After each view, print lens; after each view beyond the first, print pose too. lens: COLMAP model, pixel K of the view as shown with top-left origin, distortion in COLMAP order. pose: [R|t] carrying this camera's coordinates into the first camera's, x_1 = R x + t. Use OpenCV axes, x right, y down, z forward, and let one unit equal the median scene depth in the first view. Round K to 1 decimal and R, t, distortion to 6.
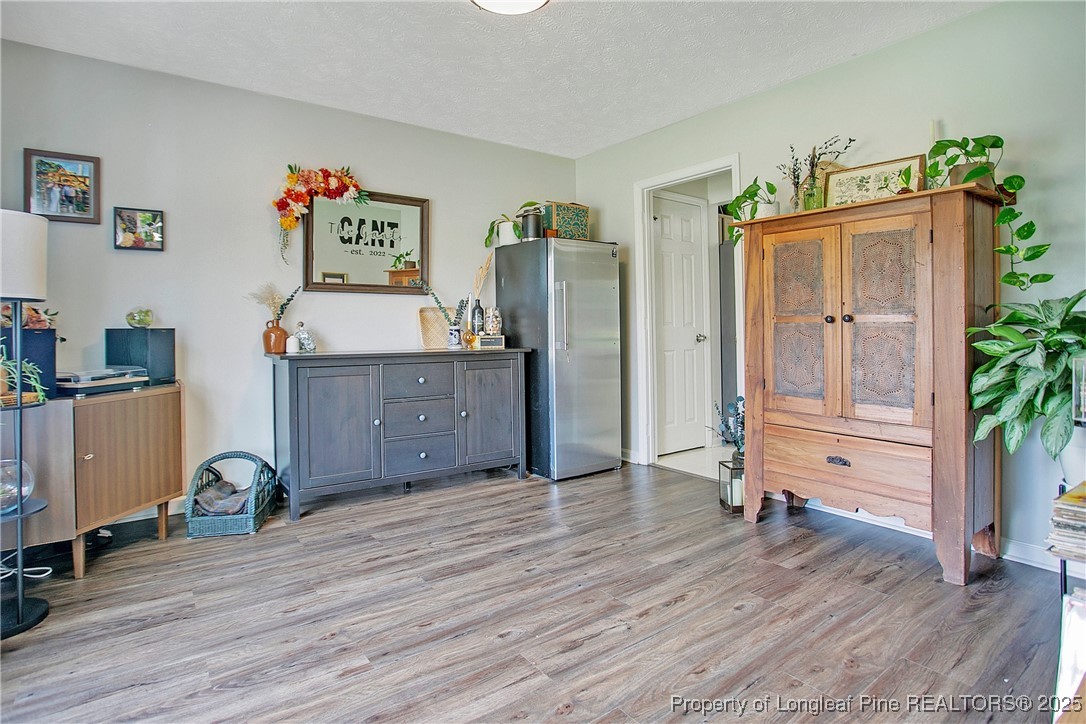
lens RADIAL K [[557.8, 0, 530.9], [0, 557.8, 329.5], [0, 0, 1]] dist [-0.050105, 0.011207]
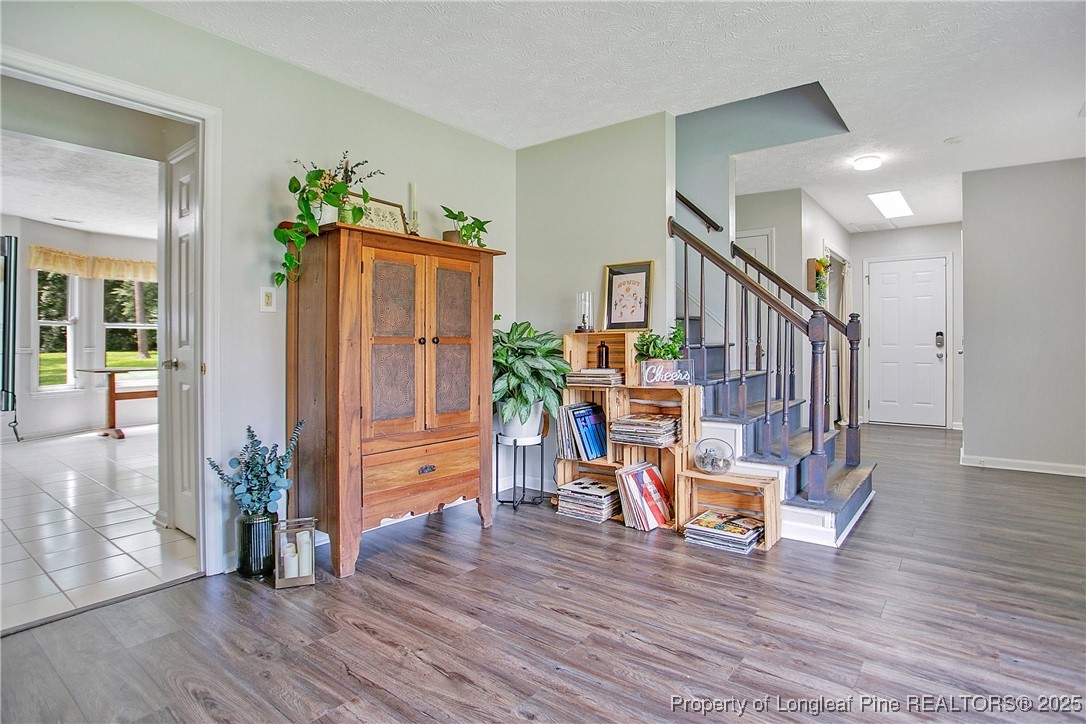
lens RADIAL K [[557.8, 0, 566.4], [0, 557.8, 343.6], [0, 0, 1]] dist [-0.050105, 0.011207]
pose [[-0.292096, 0.003015, 0.956384, -0.661573], [0.005905, 0.999982, -0.001349, -0.011789], [-0.956371, 0.005253, -0.292109, 1.175808]]
